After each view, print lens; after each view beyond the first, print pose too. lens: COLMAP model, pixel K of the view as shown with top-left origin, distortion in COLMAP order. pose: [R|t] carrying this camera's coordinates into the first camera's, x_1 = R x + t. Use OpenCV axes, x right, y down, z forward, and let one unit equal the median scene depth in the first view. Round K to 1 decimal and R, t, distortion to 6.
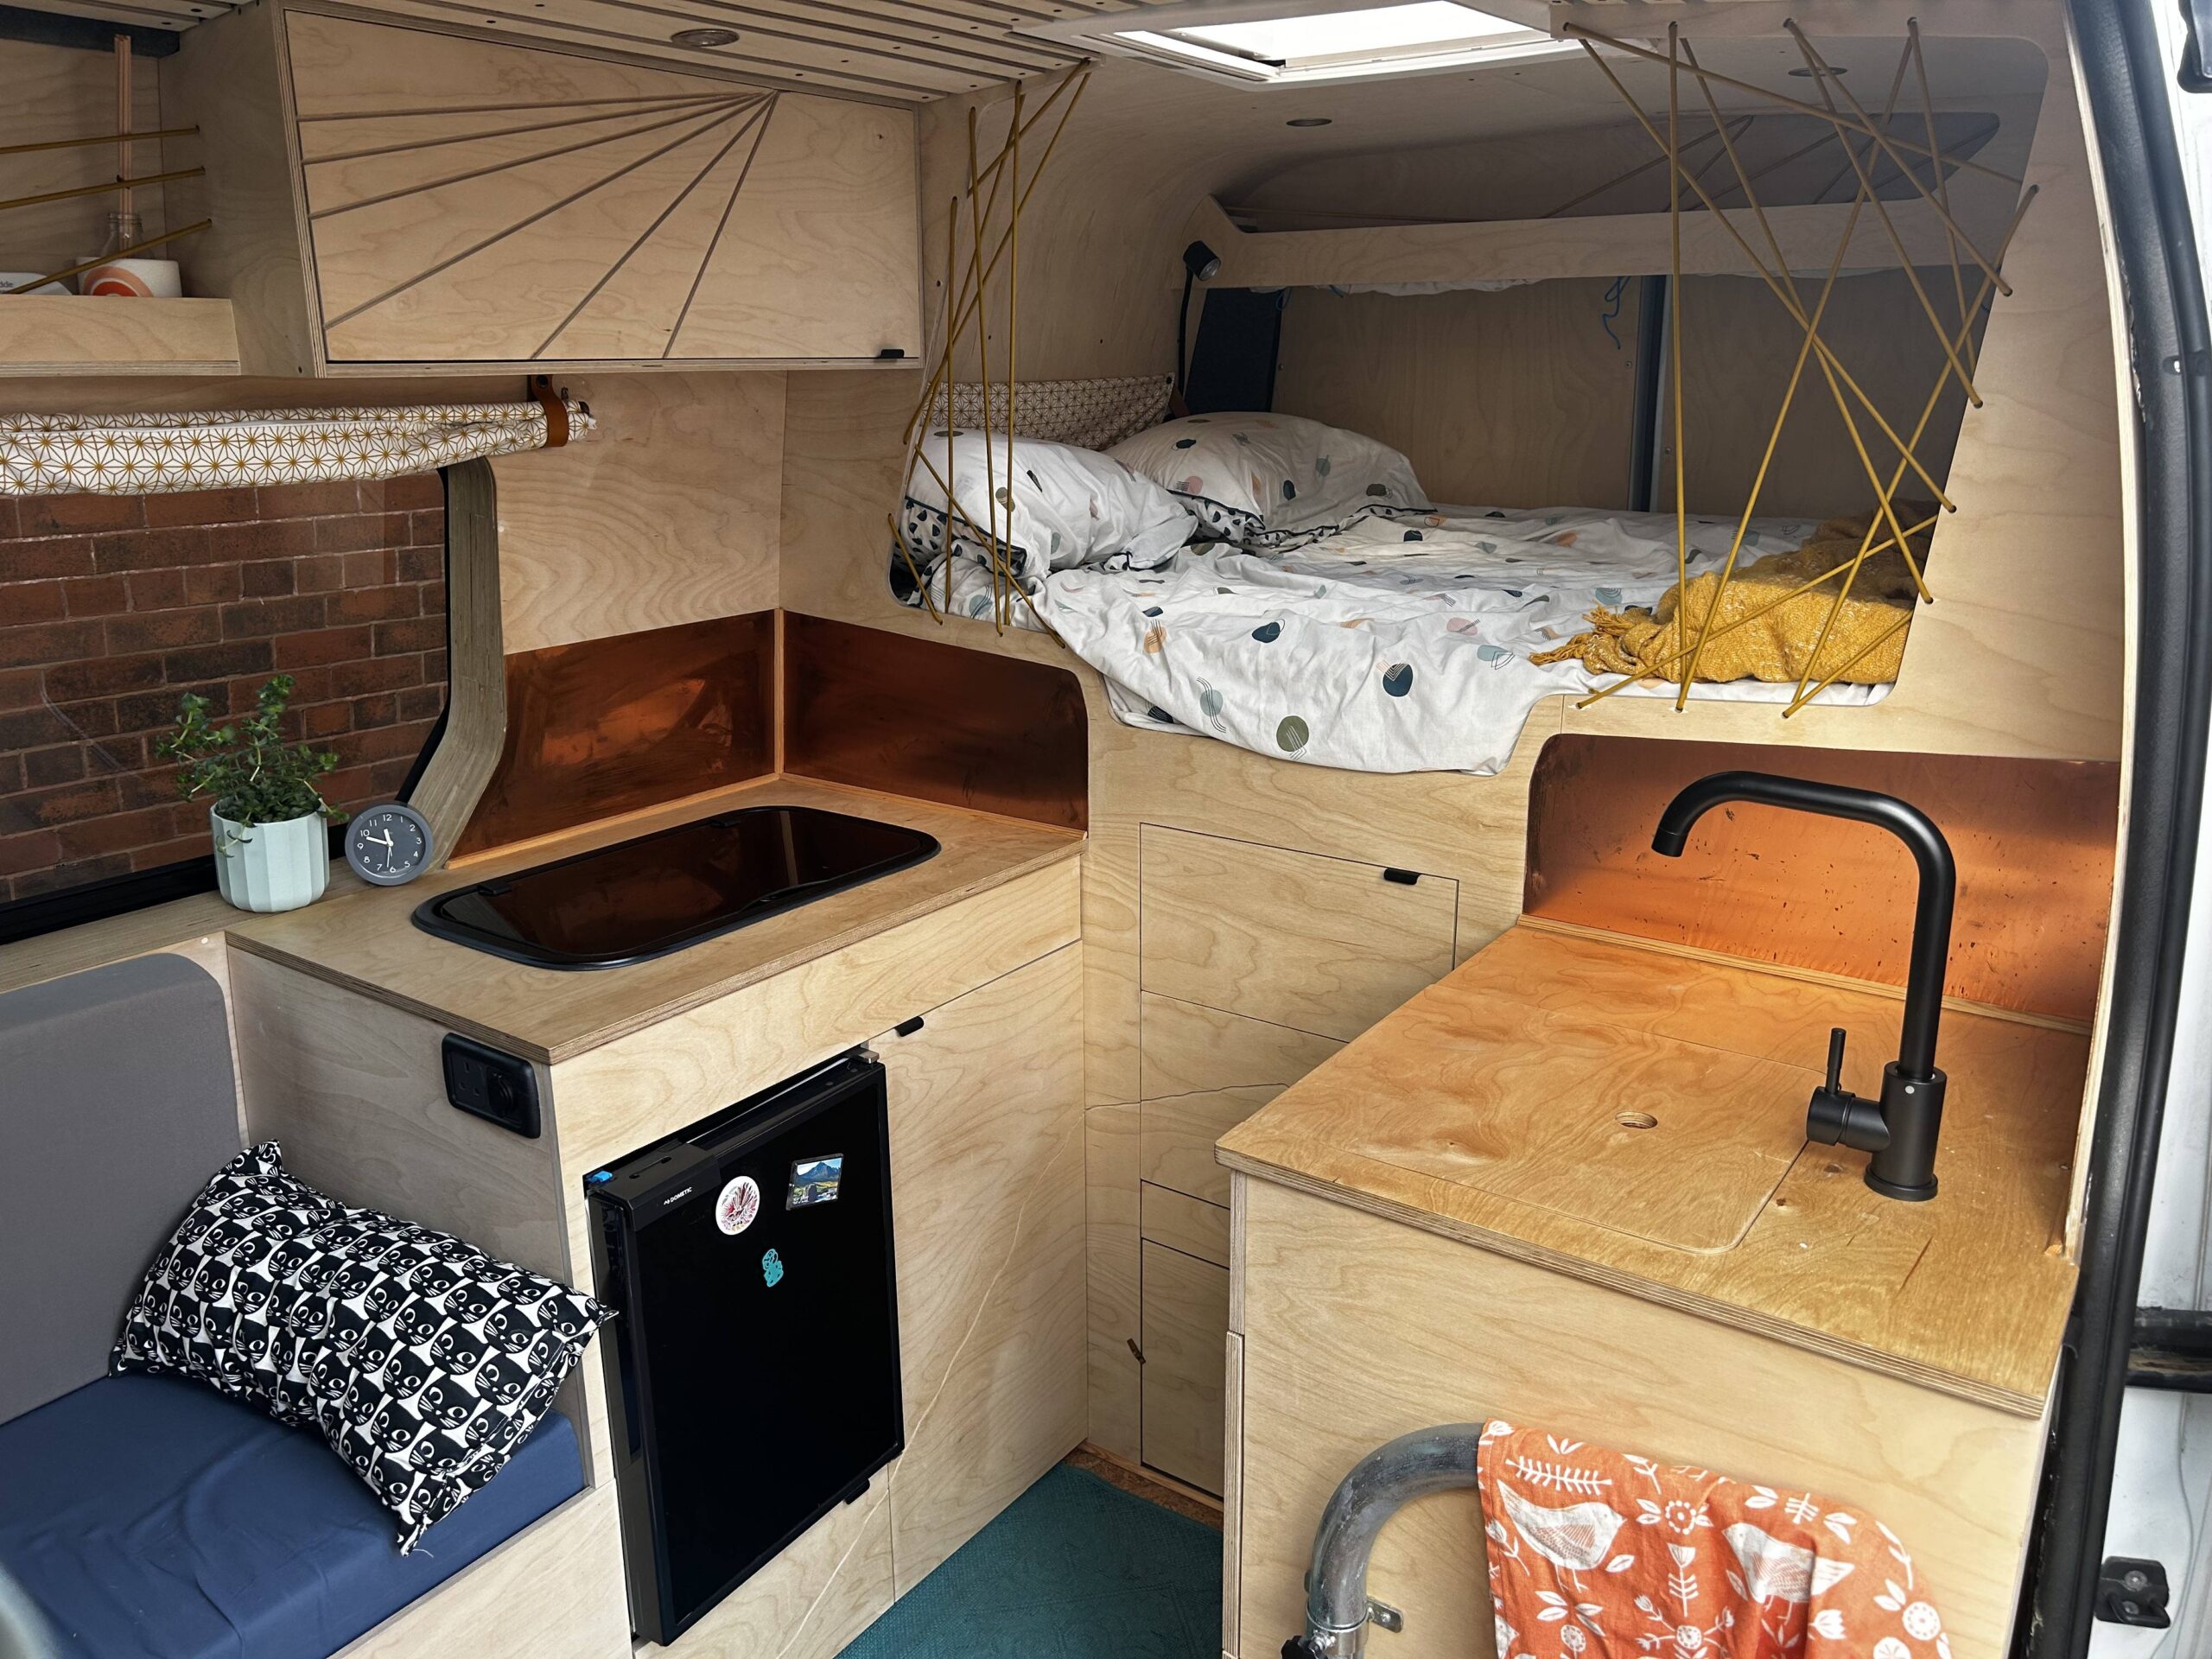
lens RADIAL K [[1668.4, 0, 1097.0], [0, 1668.4, 843.9], [0, 0, 1]] dist [0.060813, -0.070815]
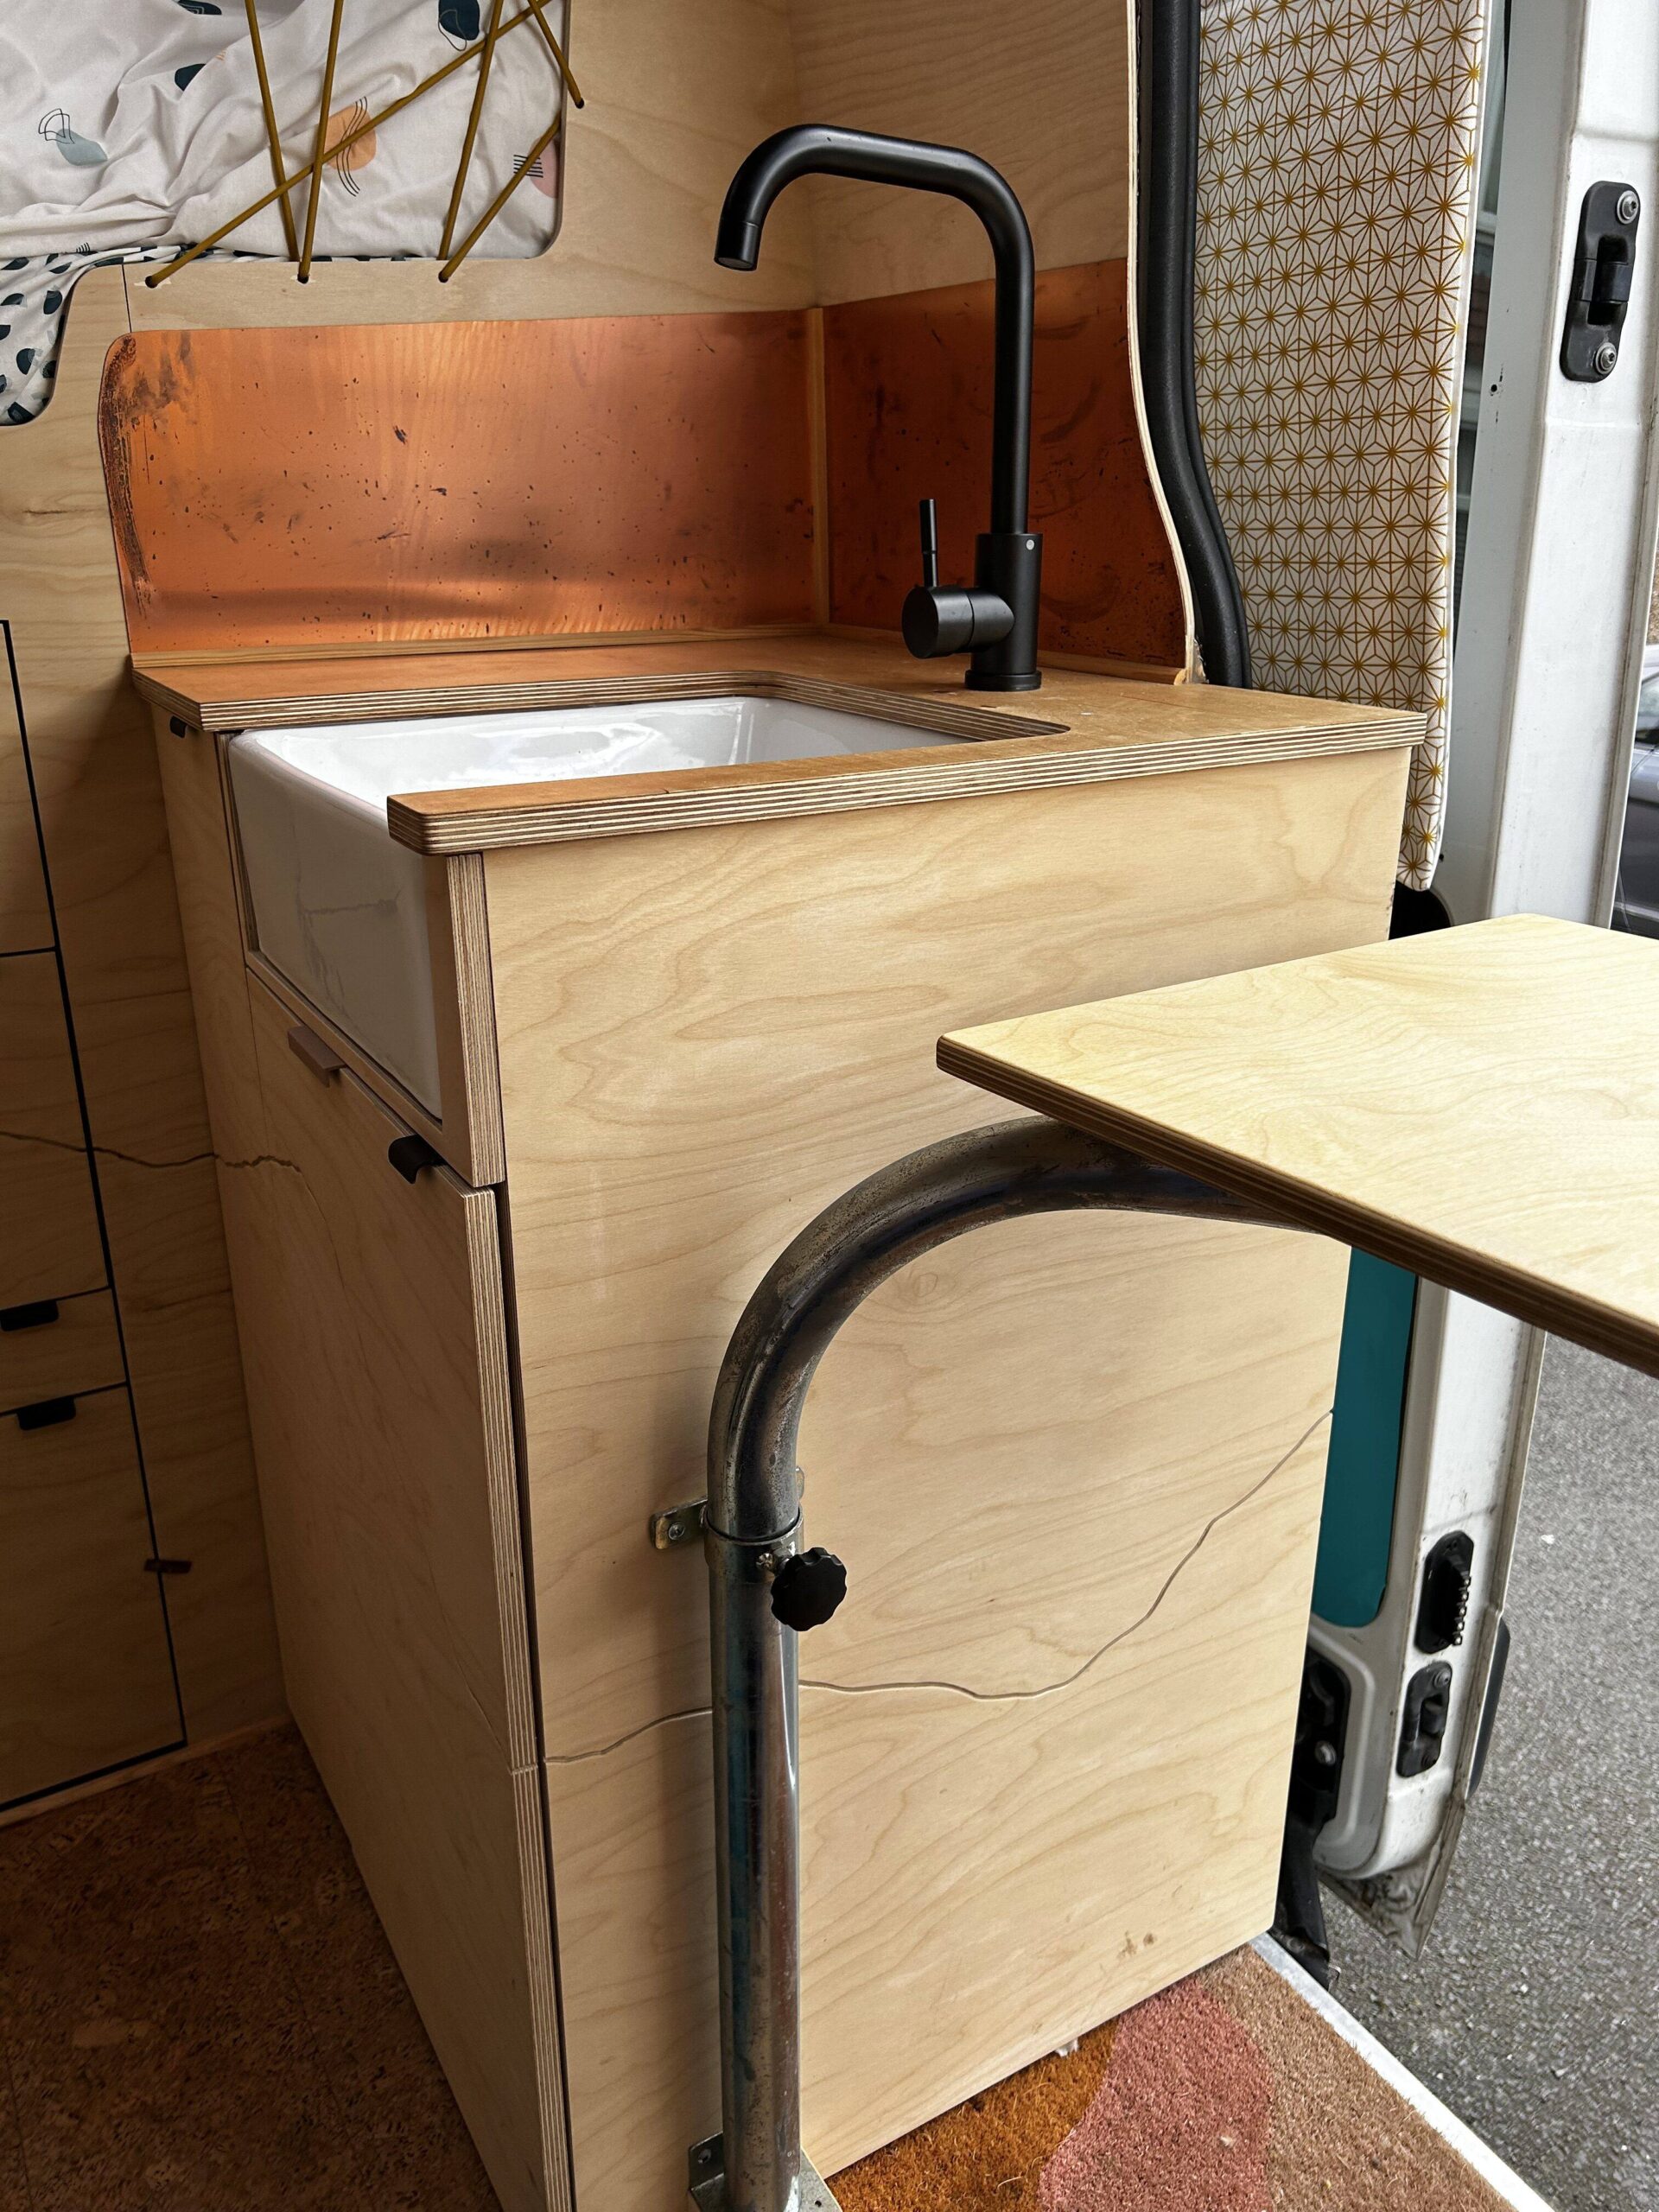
lens RADIAL K [[1668.4, 0, 816.4], [0, 1668.4, 1109.3], [0, 0, 1]] dist [0.060813, -0.070815]
pose [[0.410186, -0.310472, 0.857528, -0.243677], [0.256861, 0.941535, 0.218021, 0.131058], [-0.875083, 0.130836, 0.465953, 0.484561]]
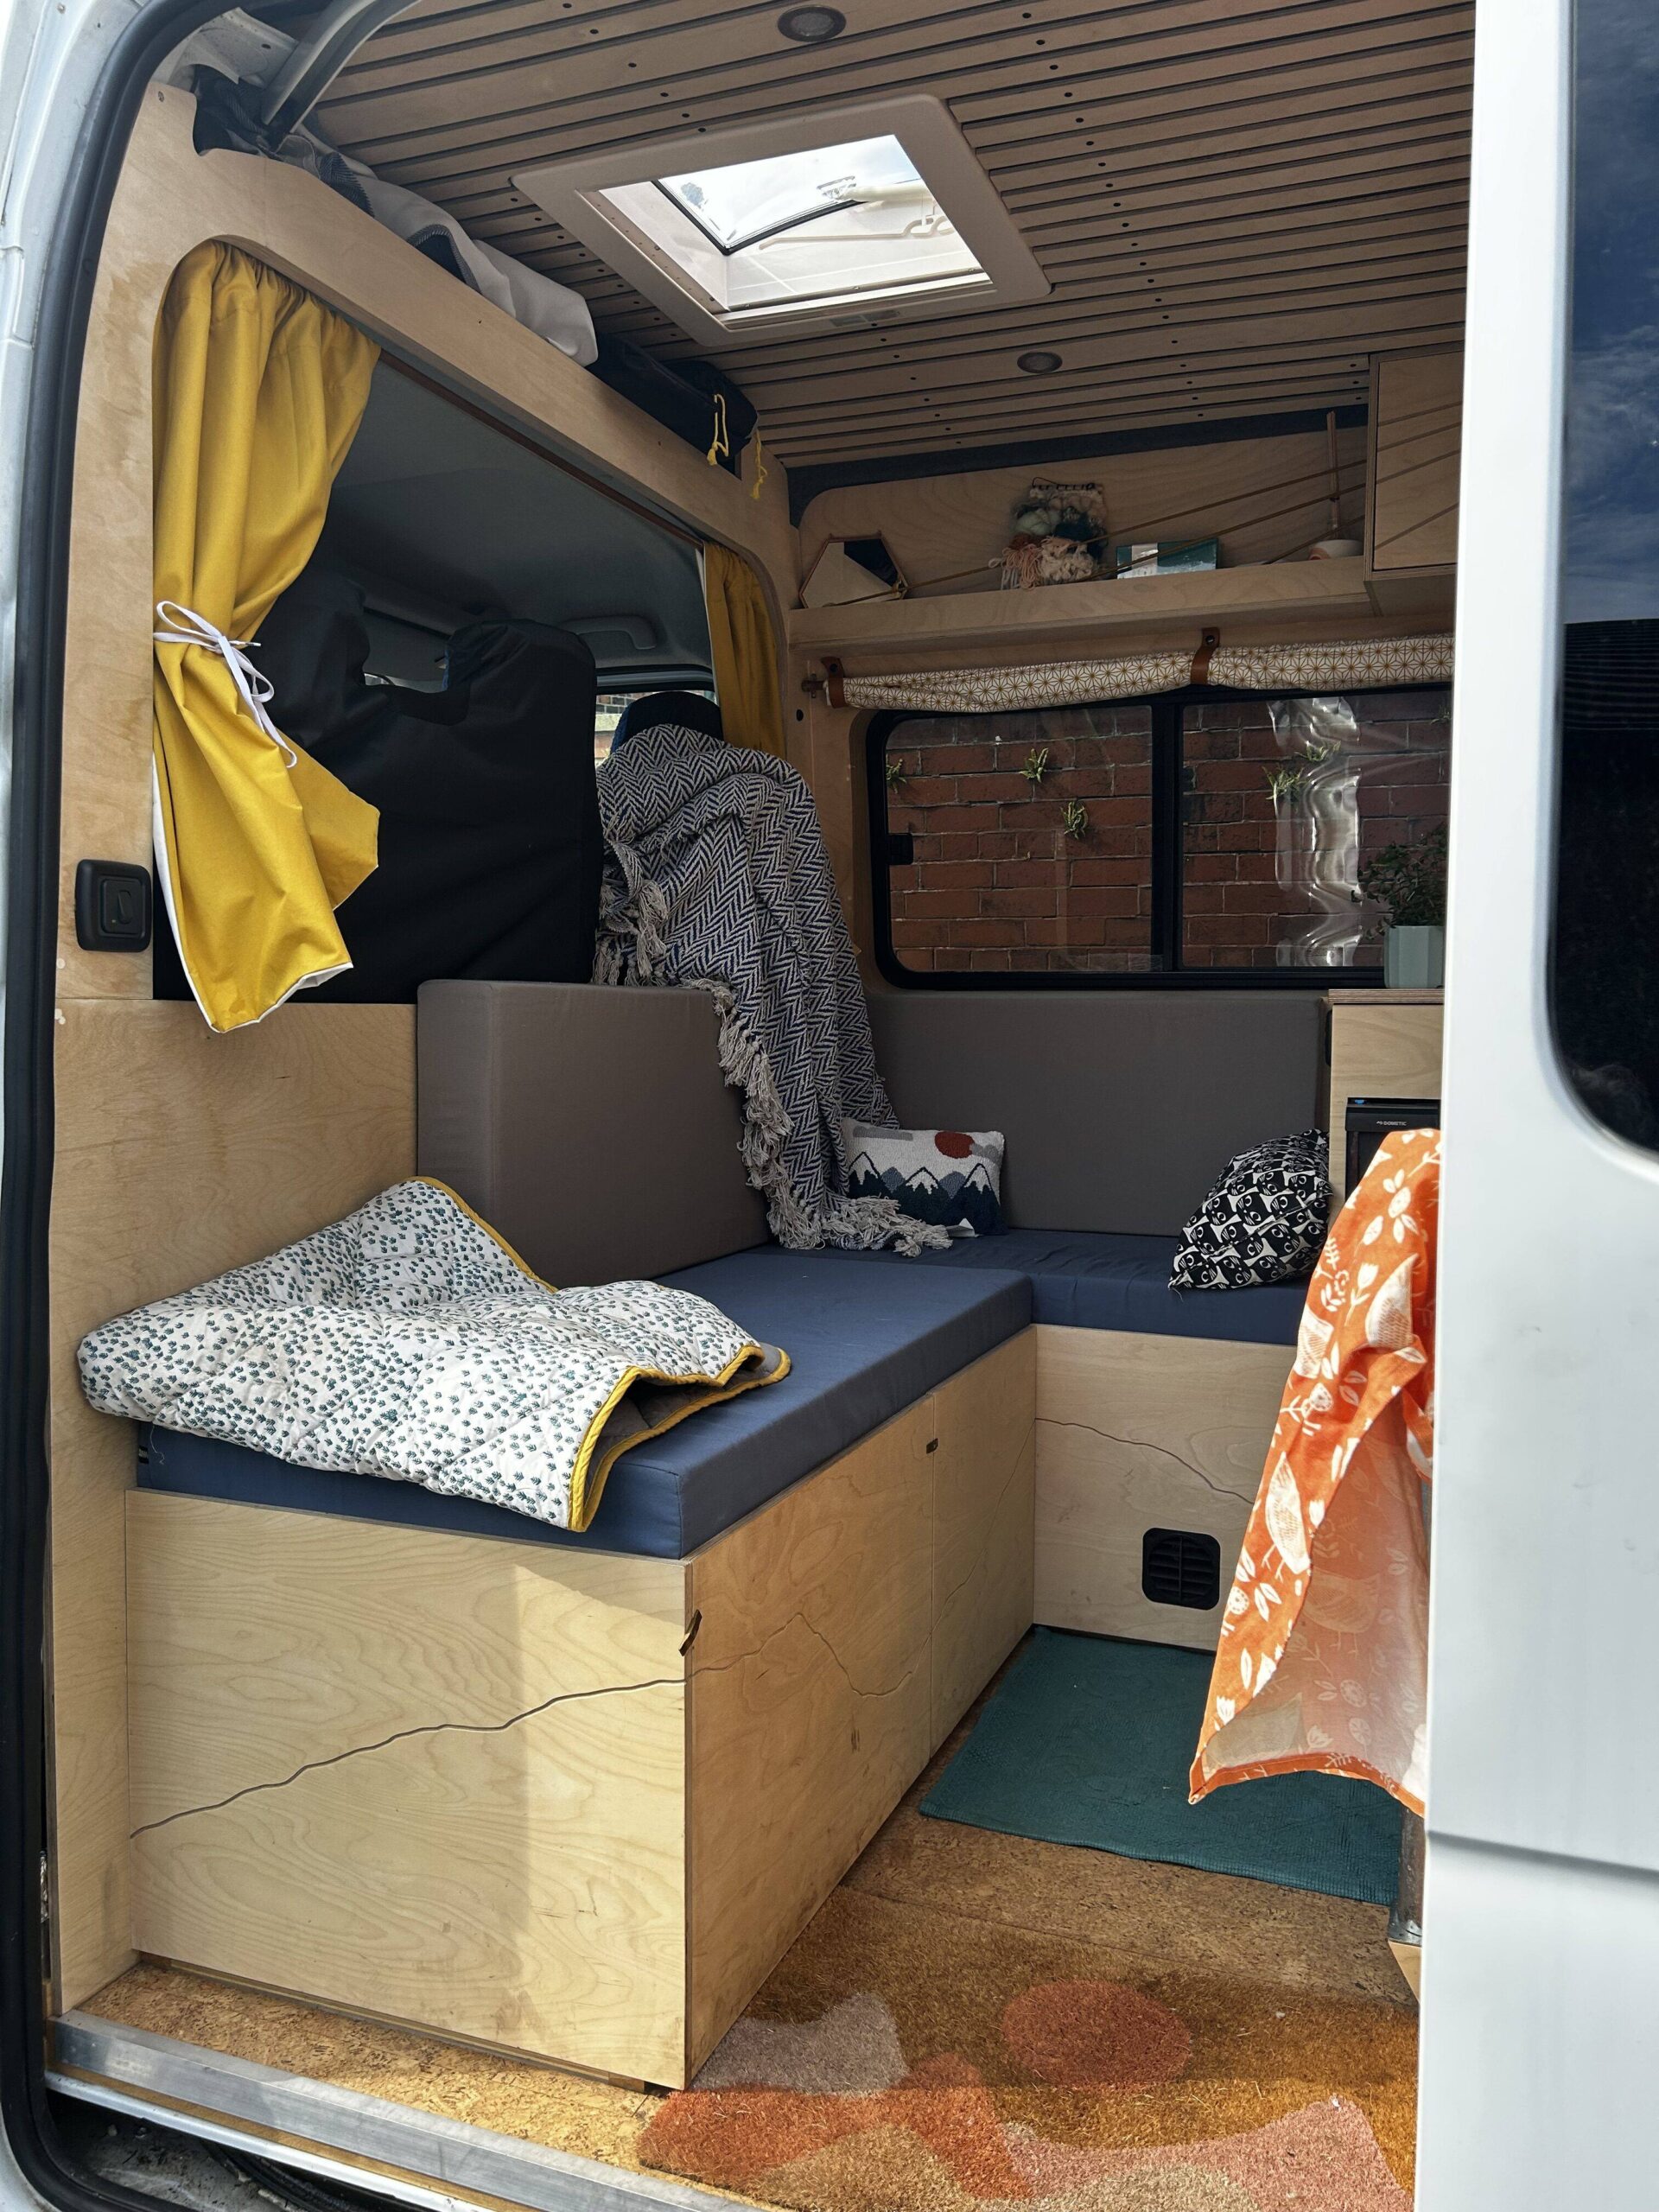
lens RADIAL K [[1668.4, 0, 832.8], [0, 1668.4, 1099.0], [0, 0, 1]] dist [0.060813, -0.070815]
pose [[0.245018, 0.058136, -0.967774, 0.795410], [-0.286095, 0.958086, -0.014879, 0.291498], [0.926345, 0.280520, 0.251381, 0.221048]]
